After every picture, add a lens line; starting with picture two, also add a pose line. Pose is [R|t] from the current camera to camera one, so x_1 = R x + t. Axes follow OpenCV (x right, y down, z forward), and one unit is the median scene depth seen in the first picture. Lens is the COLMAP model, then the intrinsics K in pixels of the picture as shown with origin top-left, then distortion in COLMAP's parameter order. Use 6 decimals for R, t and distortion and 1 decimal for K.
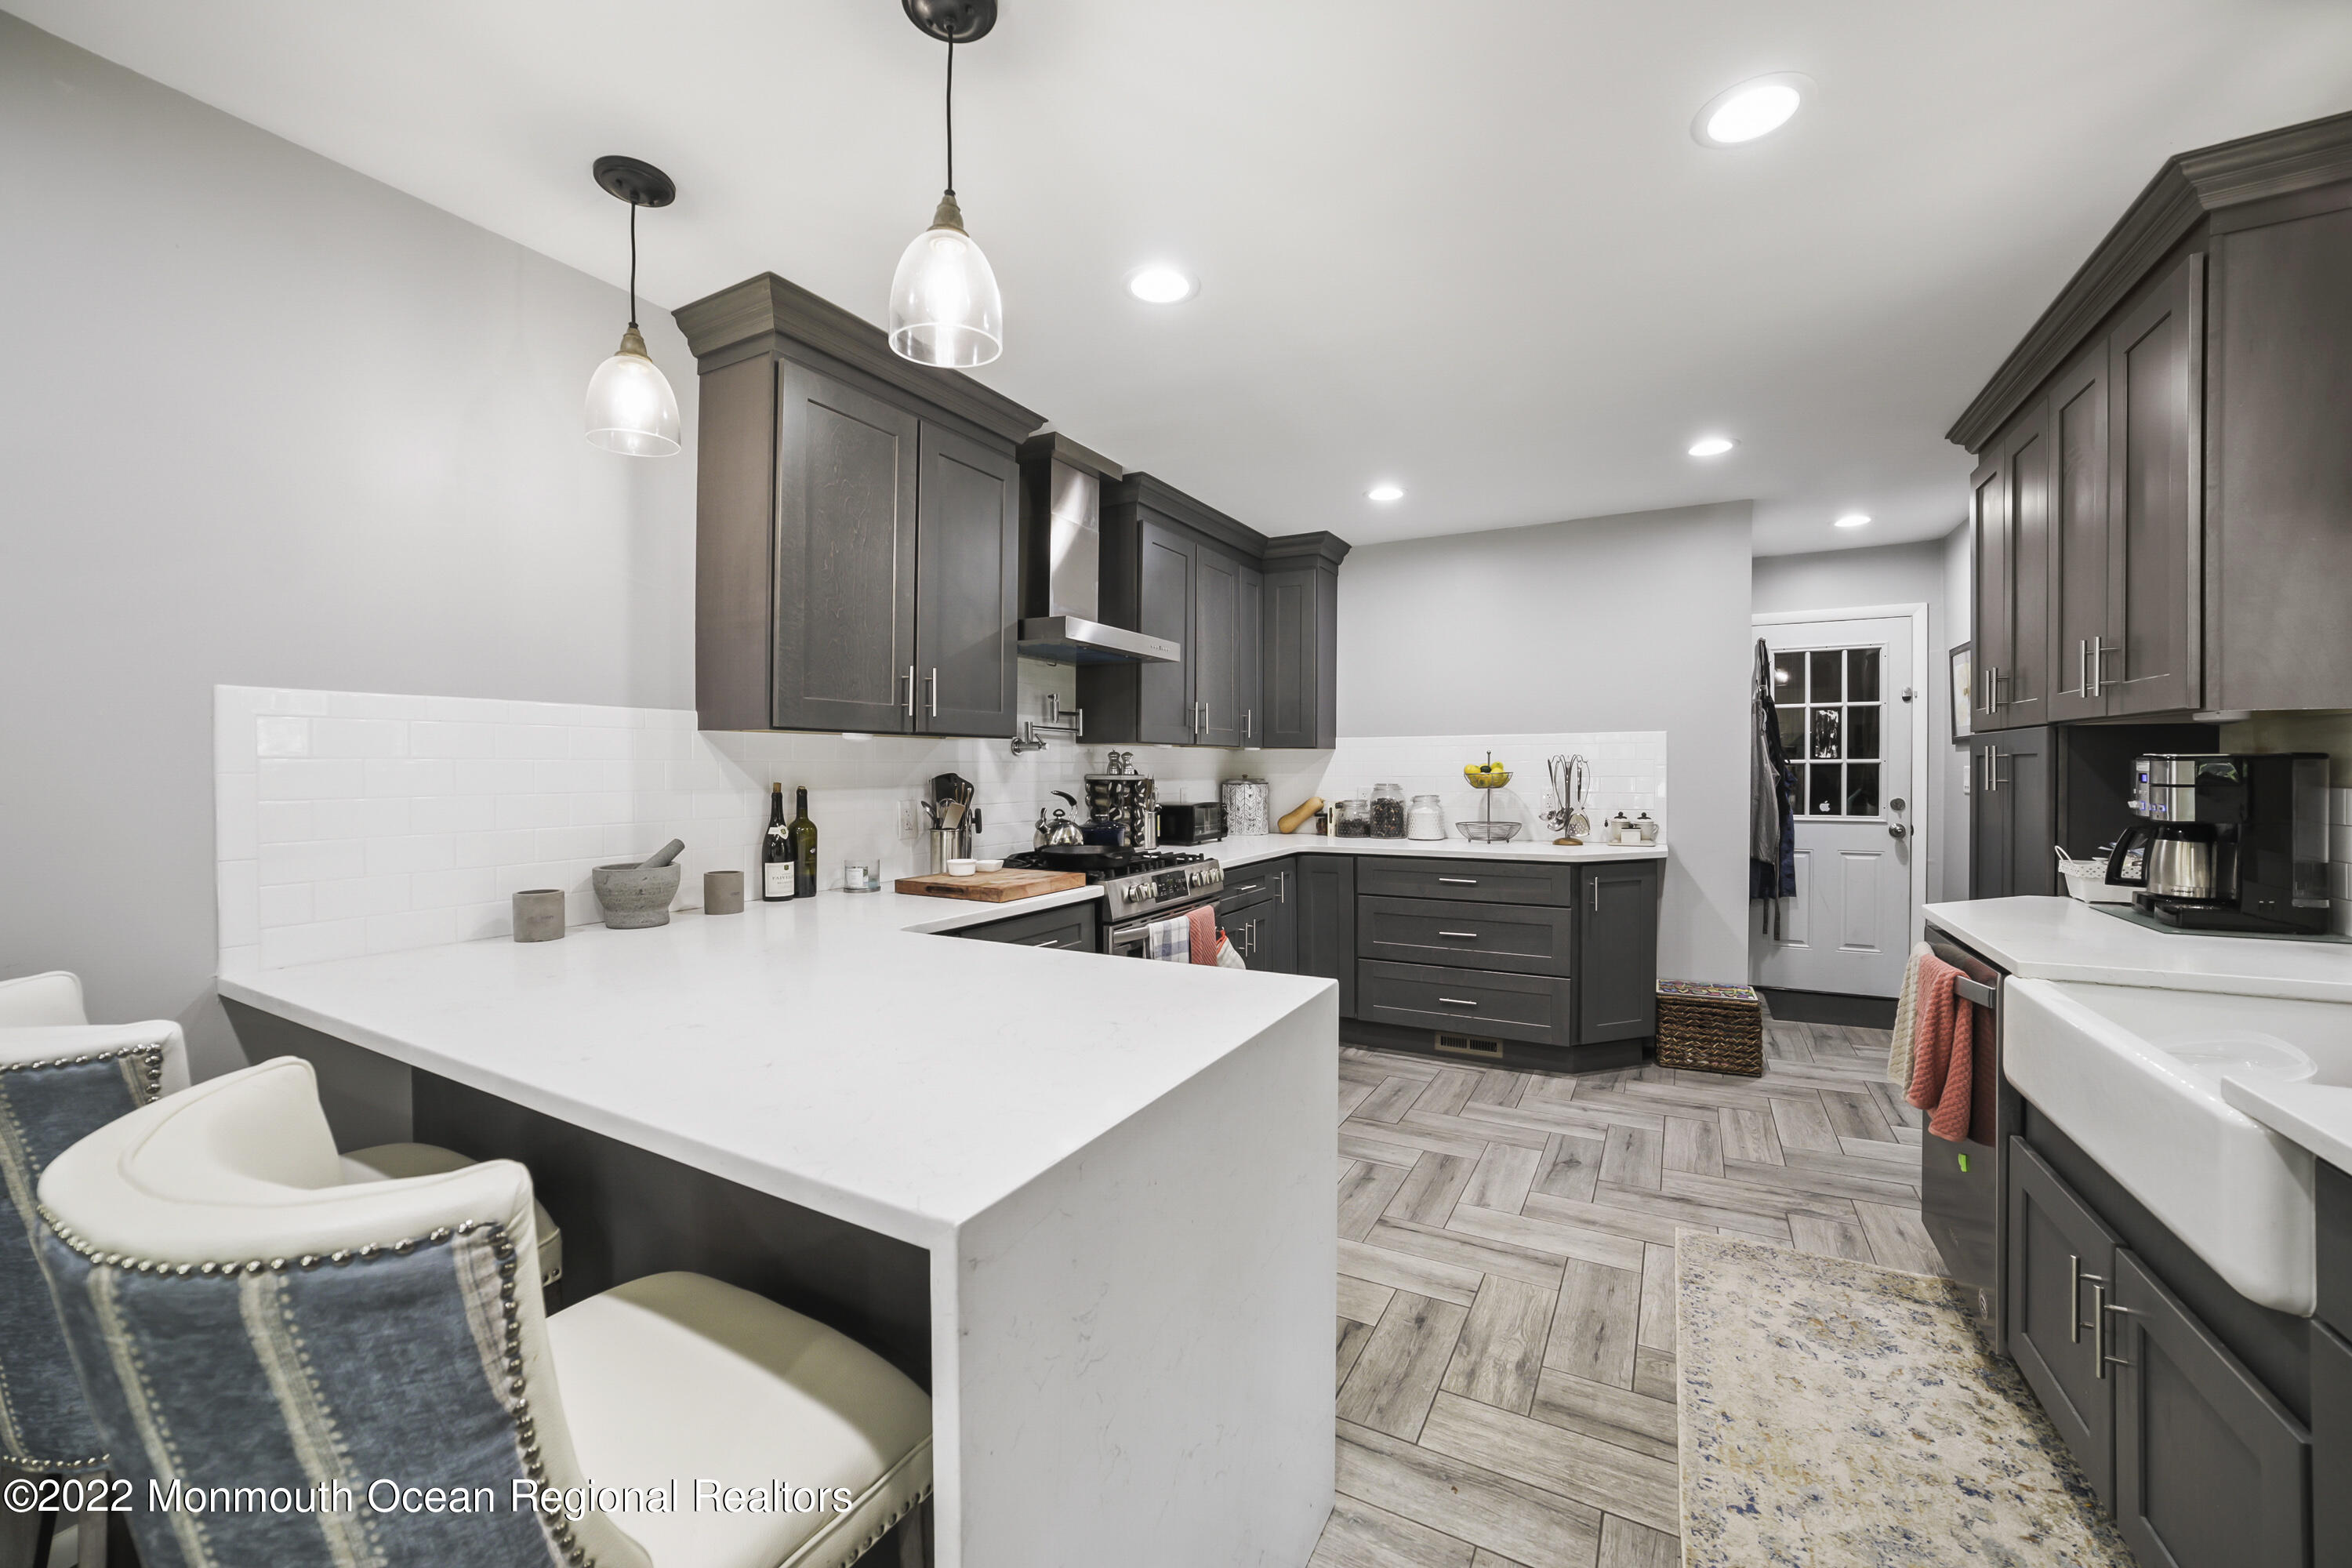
lens RADIAL K [[909.5, 0, 1176.4], [0, 909.5, 767.8], [0, 0, 1]] dist [0.001723, 0.000134]
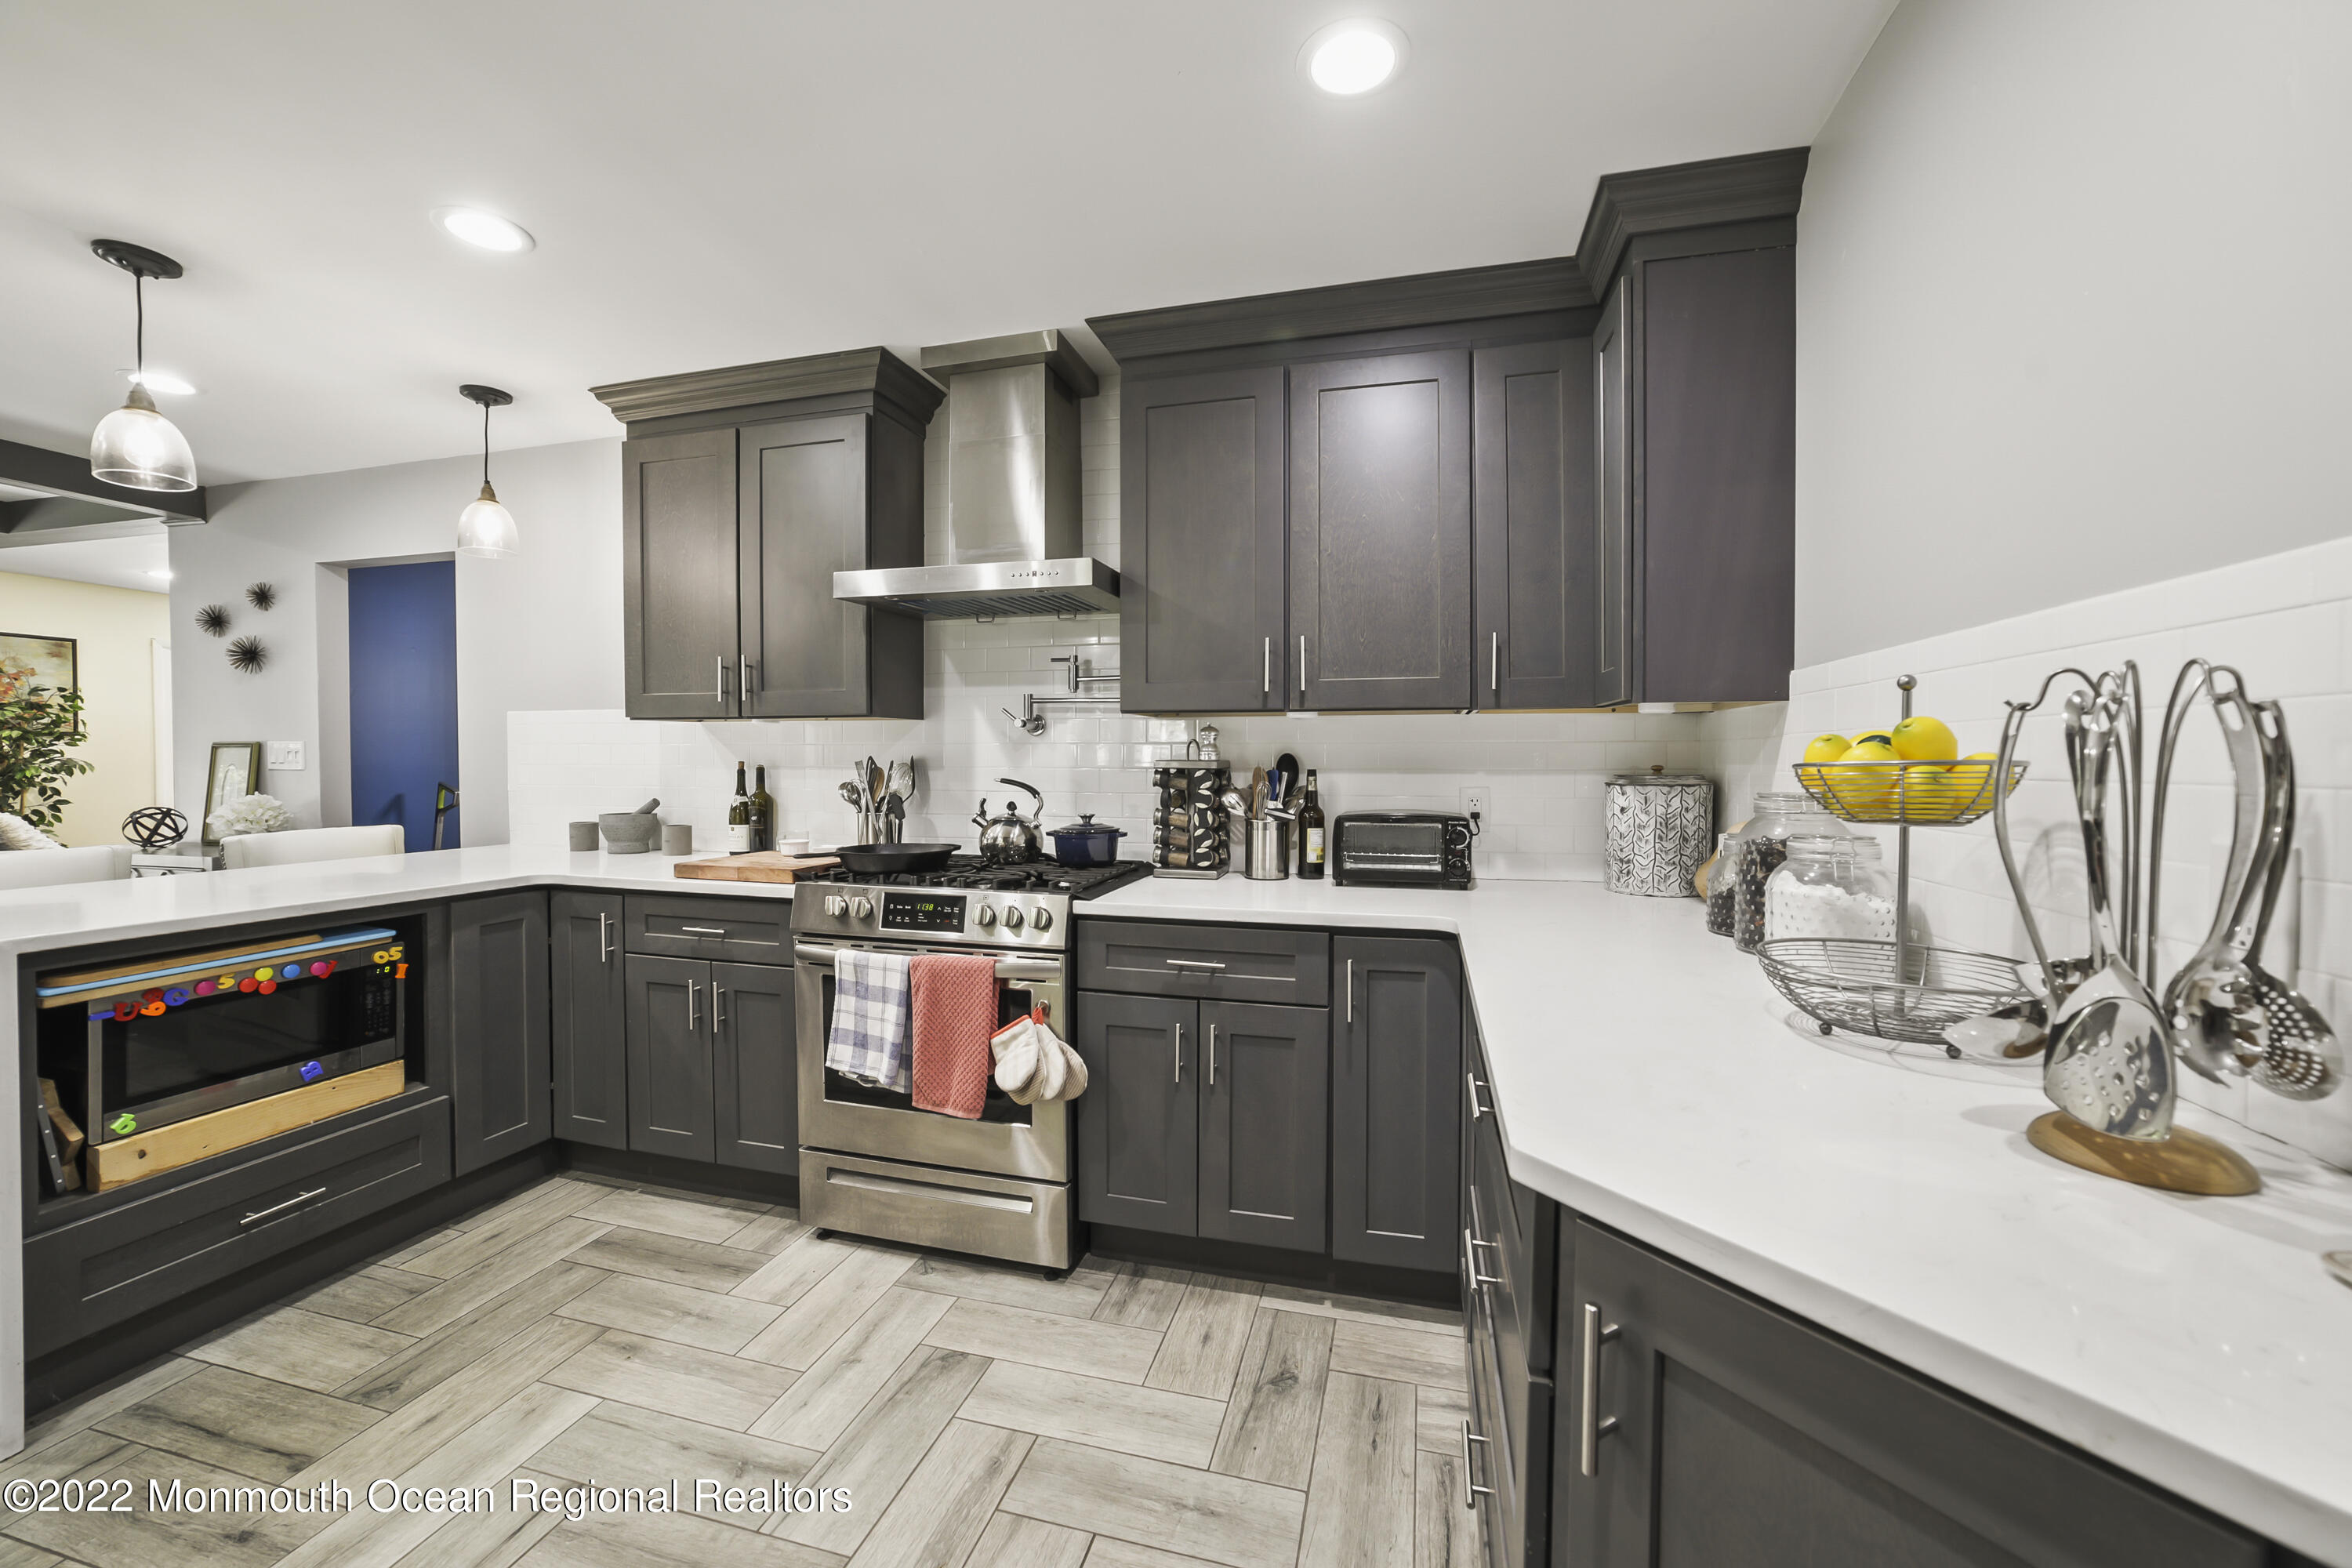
lens RADIAL K [[909.5, 0, 1177.8], [0, 909.5, 781.0], [0, 0, 1]] dist [0.001723, 0.000134]
pose [[0.241647, 0.026073, -0.970014, 0.803099], [-0.005752, 0.999660, 0.025437, 0.006953], [0.970347, -0.000567, 0.241715, 1.108600]]
